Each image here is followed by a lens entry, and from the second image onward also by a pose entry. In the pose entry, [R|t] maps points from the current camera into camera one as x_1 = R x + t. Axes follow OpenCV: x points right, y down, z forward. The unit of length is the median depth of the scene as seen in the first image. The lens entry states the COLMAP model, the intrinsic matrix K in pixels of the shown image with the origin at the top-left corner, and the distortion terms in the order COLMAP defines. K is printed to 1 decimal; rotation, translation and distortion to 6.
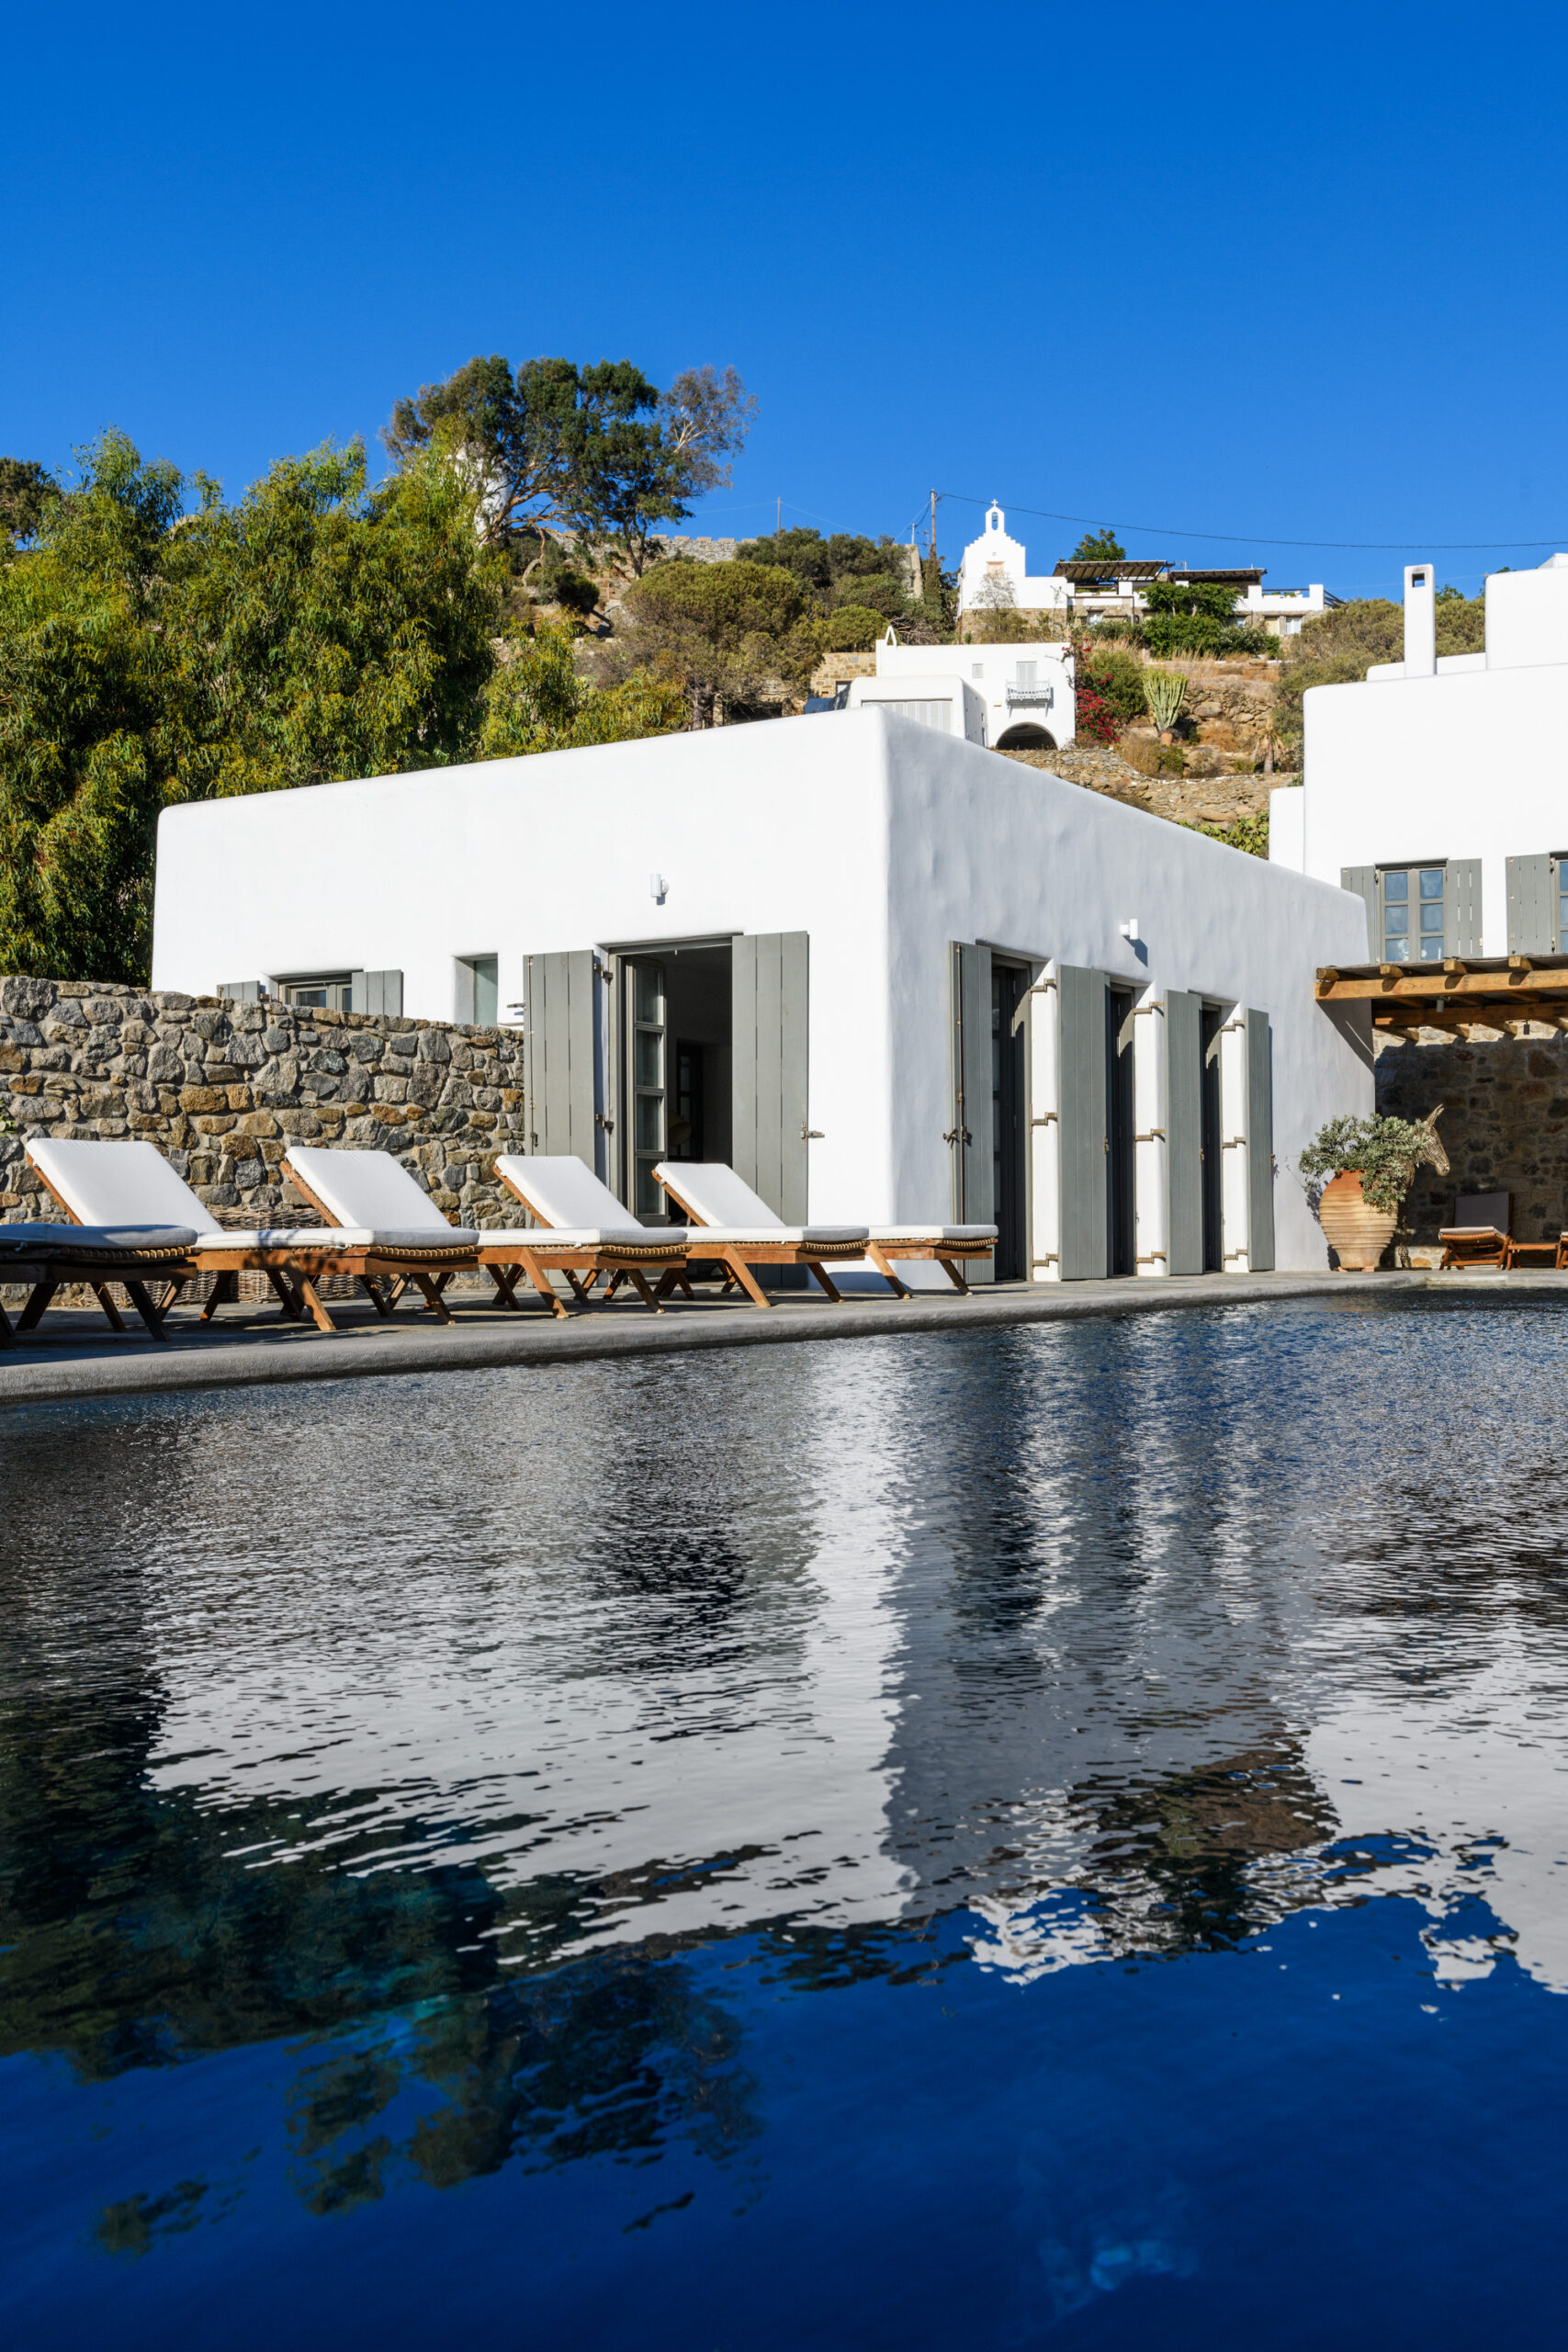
lens RADIAL K [[2311.3, 0, 772.3], [0, 2311.3, 1139.3], [0, 0, 1]] dist [-0.004324, 0.000000]
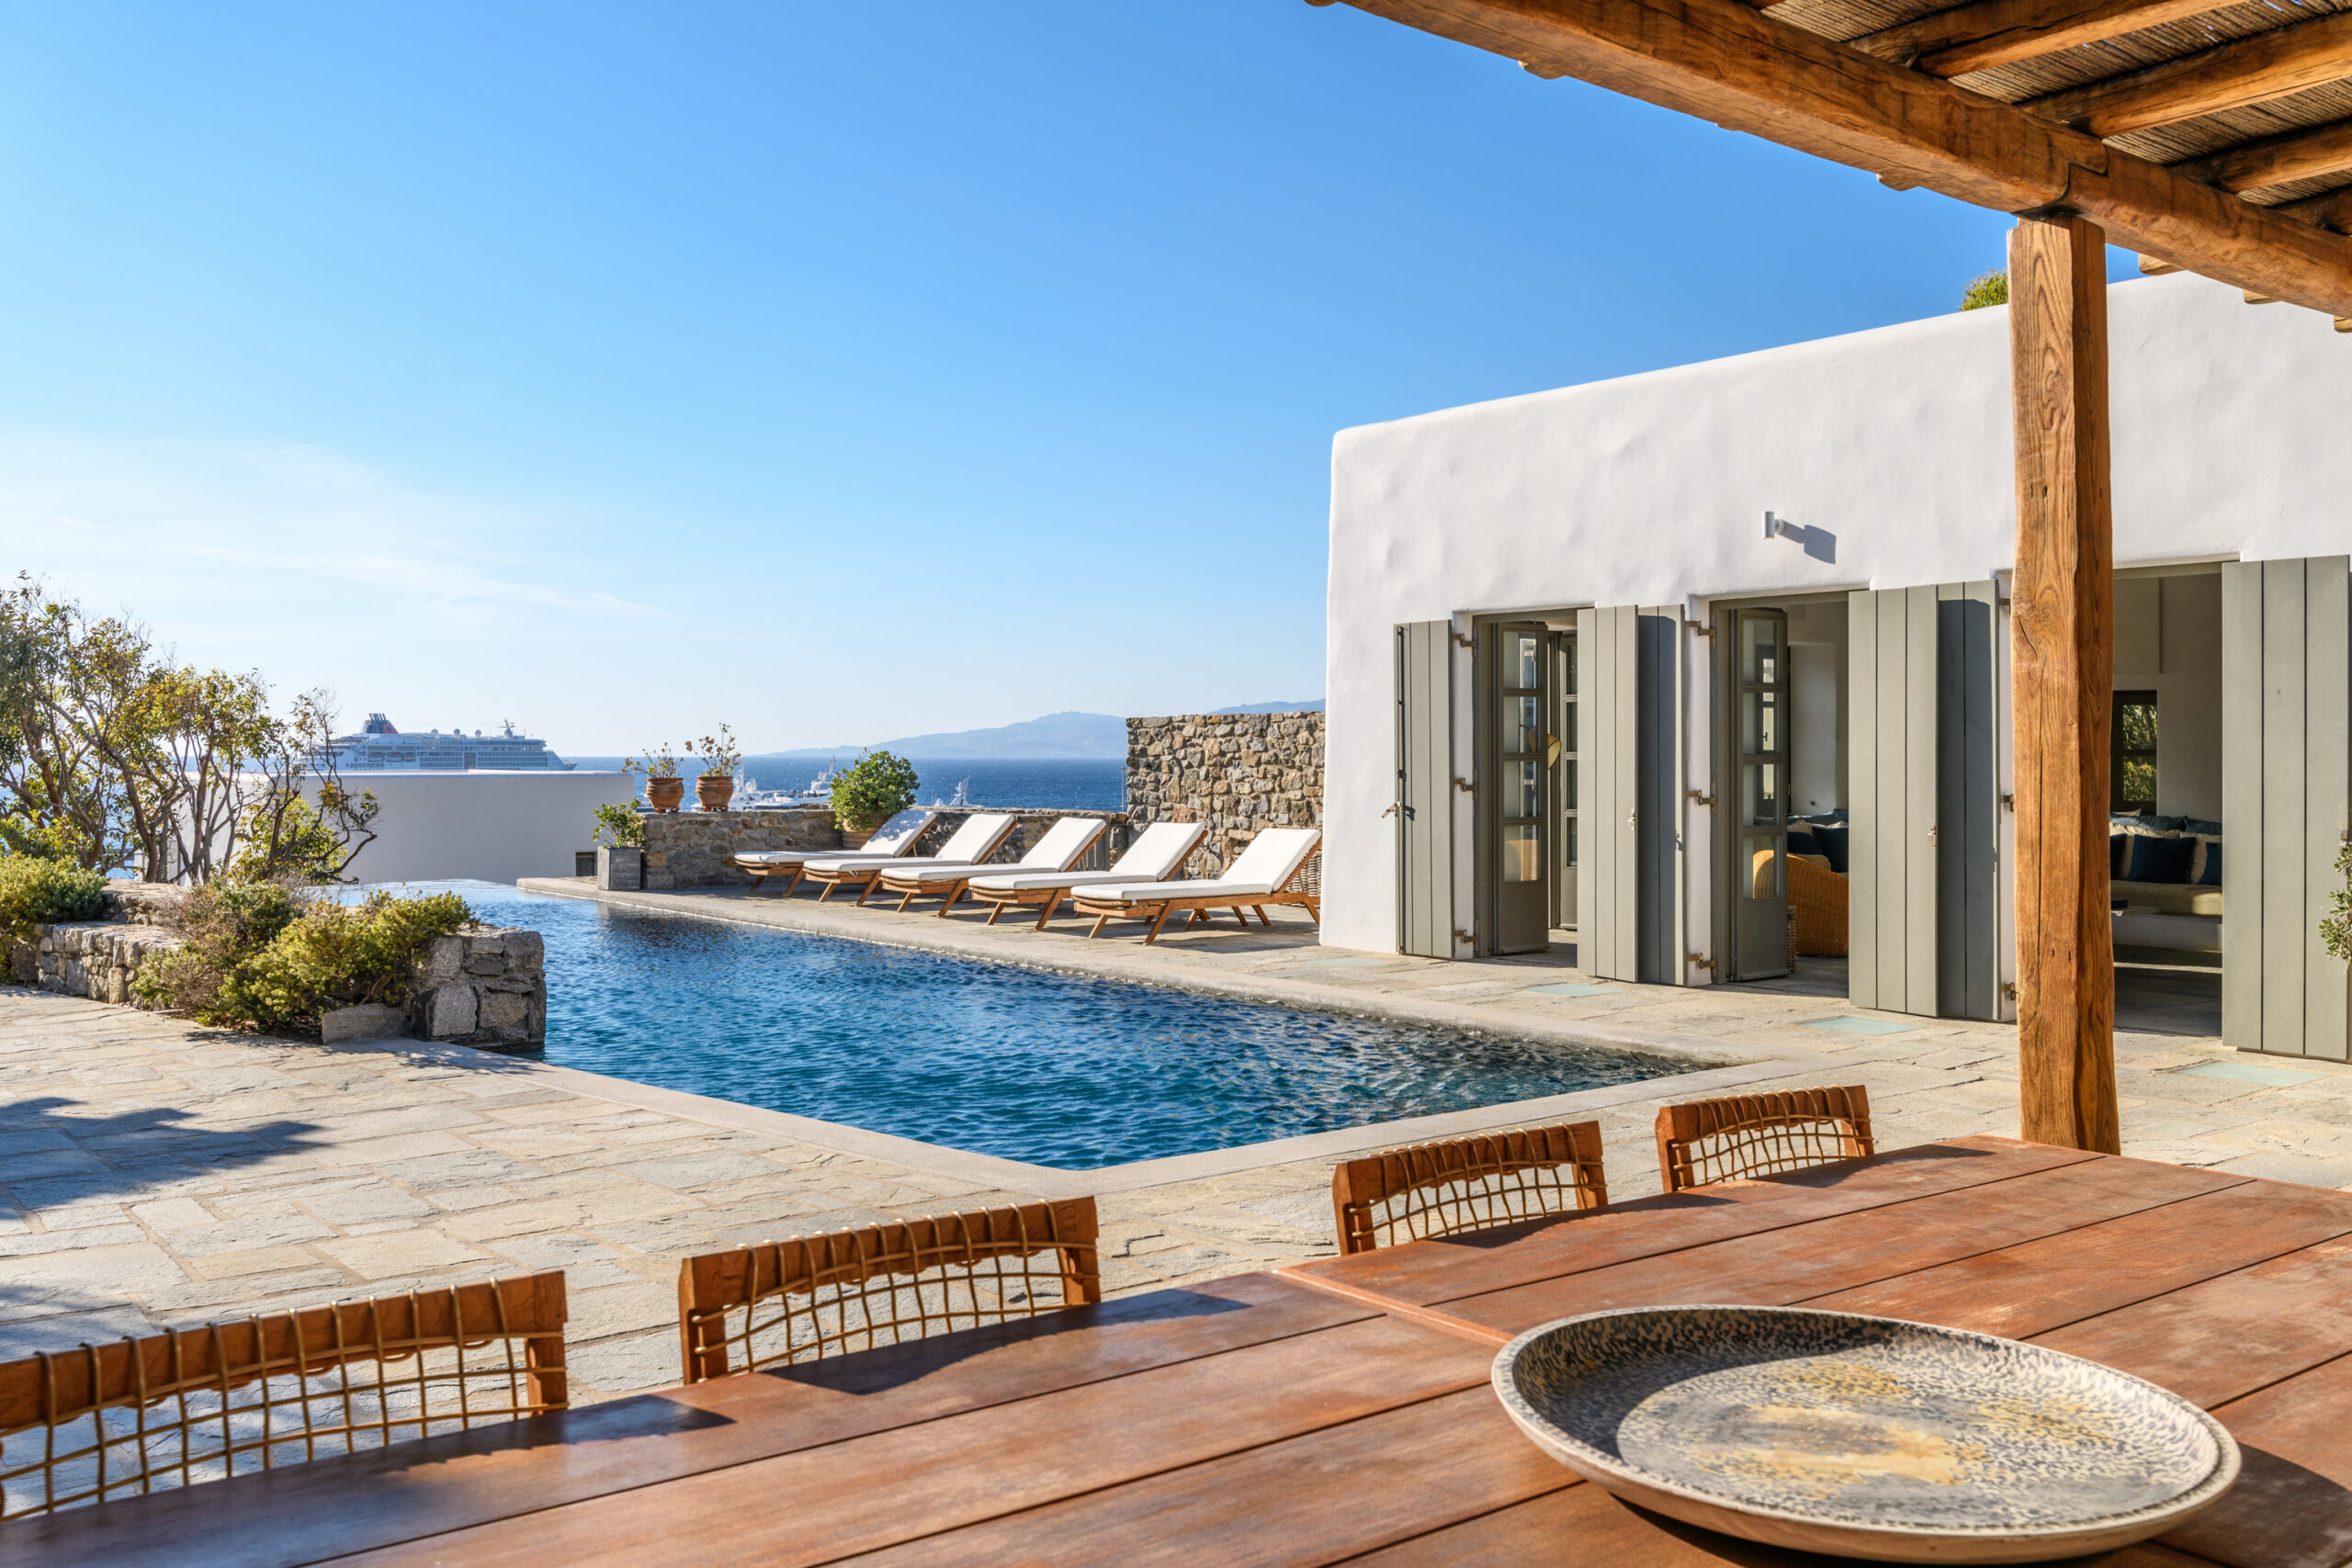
lens RADIAL K [[1971.9, 0, 1170.5], [0, 1971.9, 771.8], [0, 0, 1]] dist [0.079477, 0.000887]
pose [[-0.336474, 0.016468, -0.941549, 0.672143], [0.043128, 0.999067, 0.002061, -0.017845], [0.940705, -0.039913, -0.336871, 0.844253]]
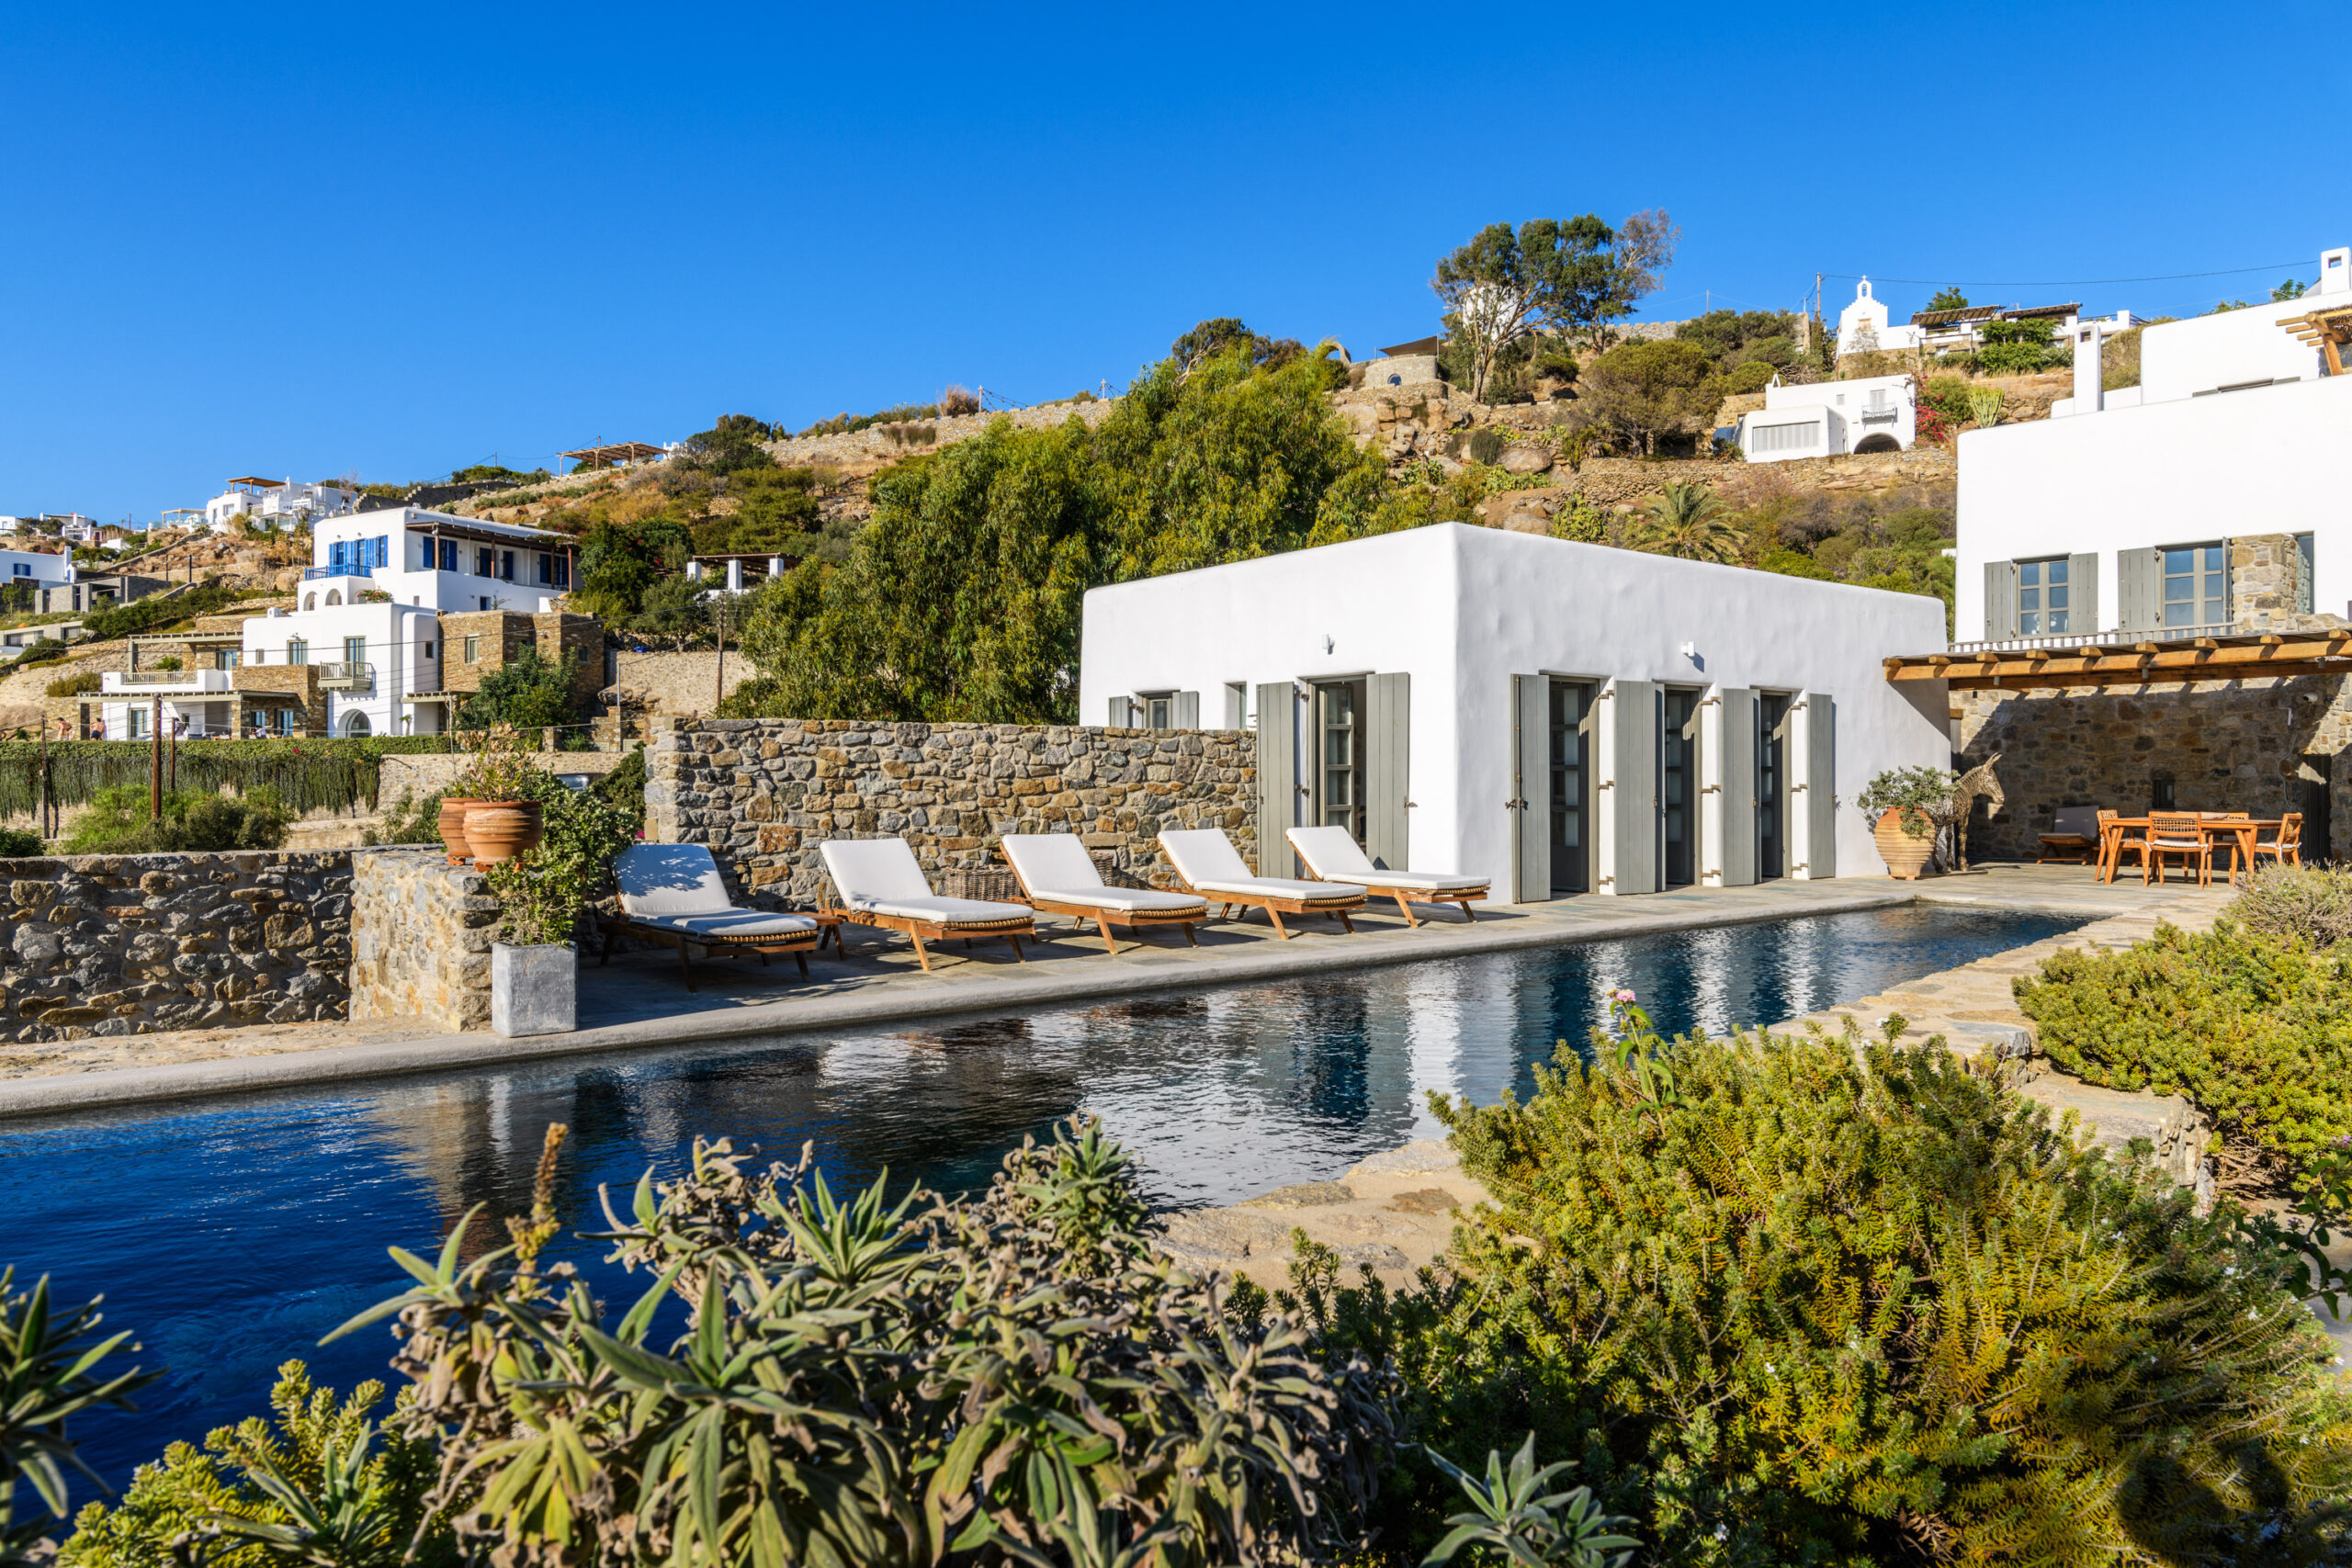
lens RADIAL K [[1439.9, 0, 1194.6], [0, 1439.9, 763.6], [0, 0, 1]] dist [-0.001823, -0.000635]
pose [[0.934701, 0.002636, -0.355424, 0.152624], [0.009807, 0.999401, 0.033201, -0.042717], [0.355299, -0.034518, 0.934115, 0.035347]]
